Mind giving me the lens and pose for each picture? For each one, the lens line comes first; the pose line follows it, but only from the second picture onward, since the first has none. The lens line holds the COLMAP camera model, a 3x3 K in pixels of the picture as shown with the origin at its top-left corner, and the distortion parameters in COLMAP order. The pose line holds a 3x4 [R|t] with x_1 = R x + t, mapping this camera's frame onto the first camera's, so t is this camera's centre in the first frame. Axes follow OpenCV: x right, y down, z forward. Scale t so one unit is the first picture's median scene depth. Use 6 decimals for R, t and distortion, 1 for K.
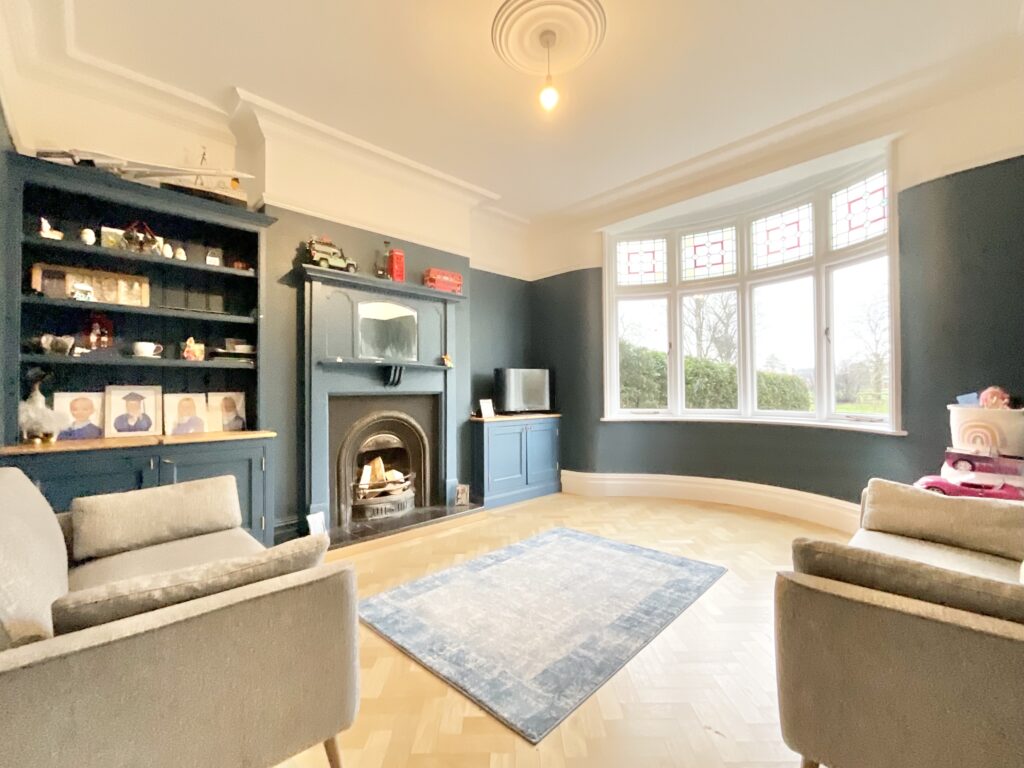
lens RADIAL K [[416.3, 0, 513.1], [0, 416.3, 383.0], [0, 0, 1]] dist [0.000026, 0.000229]
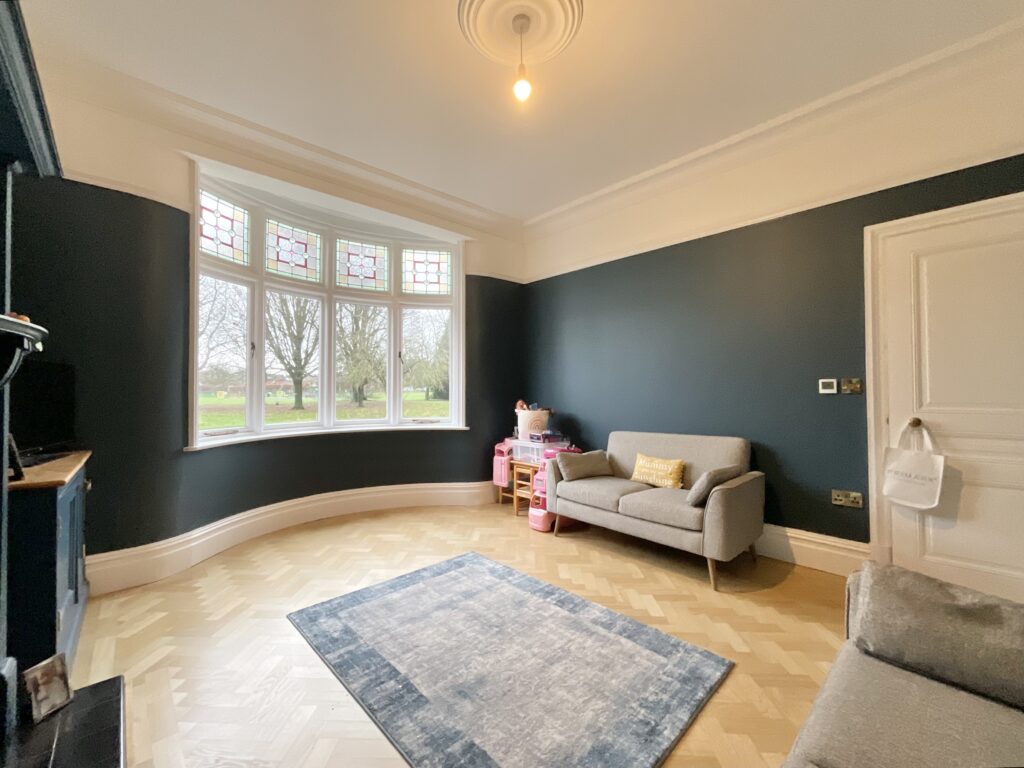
lens RADIAL K [[414.4, 0, 512.0], [0, 414.4, 384.0], [0, 0, 1]] dist [-0.000407, 0.000210]
pose [[0.083520, 0.028220, 0.996106, -0.629030], [-0.017483, 0.999487, -0.026850, -0.007621], [-0.996353, -0.015172, 0.083971, 0.728661]]
